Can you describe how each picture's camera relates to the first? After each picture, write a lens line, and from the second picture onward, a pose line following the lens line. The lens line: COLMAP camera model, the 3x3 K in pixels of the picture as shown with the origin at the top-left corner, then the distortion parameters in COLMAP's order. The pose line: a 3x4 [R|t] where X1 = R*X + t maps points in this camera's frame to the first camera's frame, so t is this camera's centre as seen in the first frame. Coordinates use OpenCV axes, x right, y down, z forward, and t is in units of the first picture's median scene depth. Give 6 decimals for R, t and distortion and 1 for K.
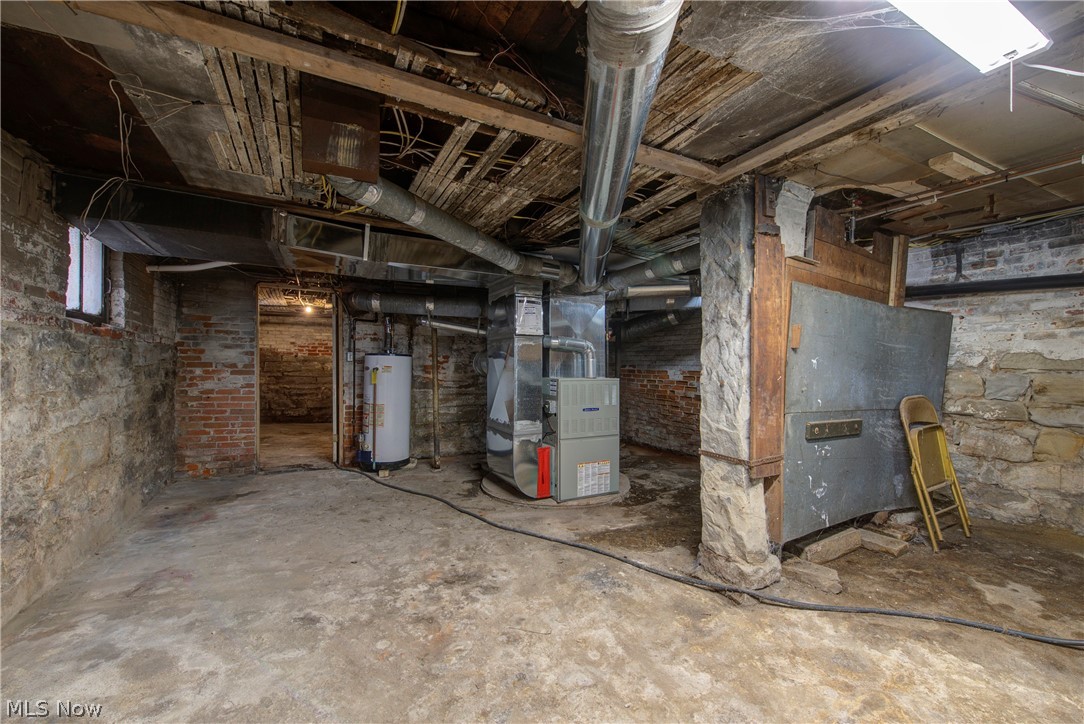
lens RADIAL K [[427.9, 0, 543.6], [0, 427.9, 364.0], [0, 0, 1]] dist [0.012259, -0.000153]
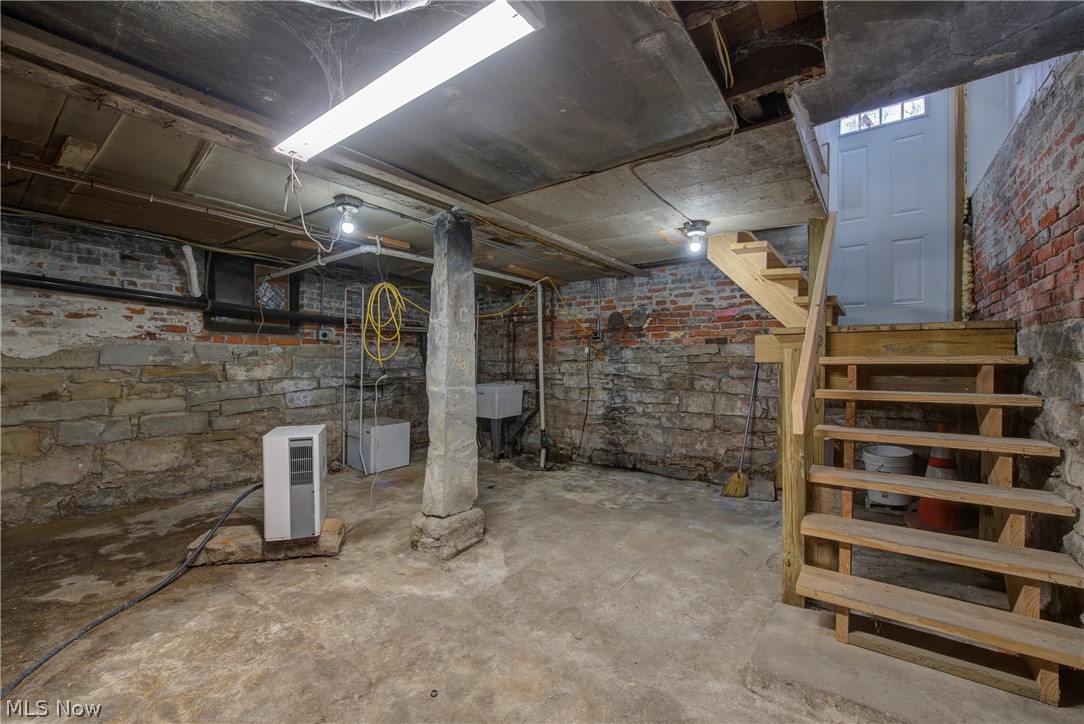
lens RADIAL K [[450.9, 0, 542.0], [0, 450.9, 362.0], [0, 0, 1]] dist [0.000403, 0.000008]
pose [[-0.418801, 0.001725, 0.908077, -0.315065], [-0.001321, 0.999996, -0.002509, 0.001236], [-0.908077, -0.002250, -0.418797, 0.408926]]
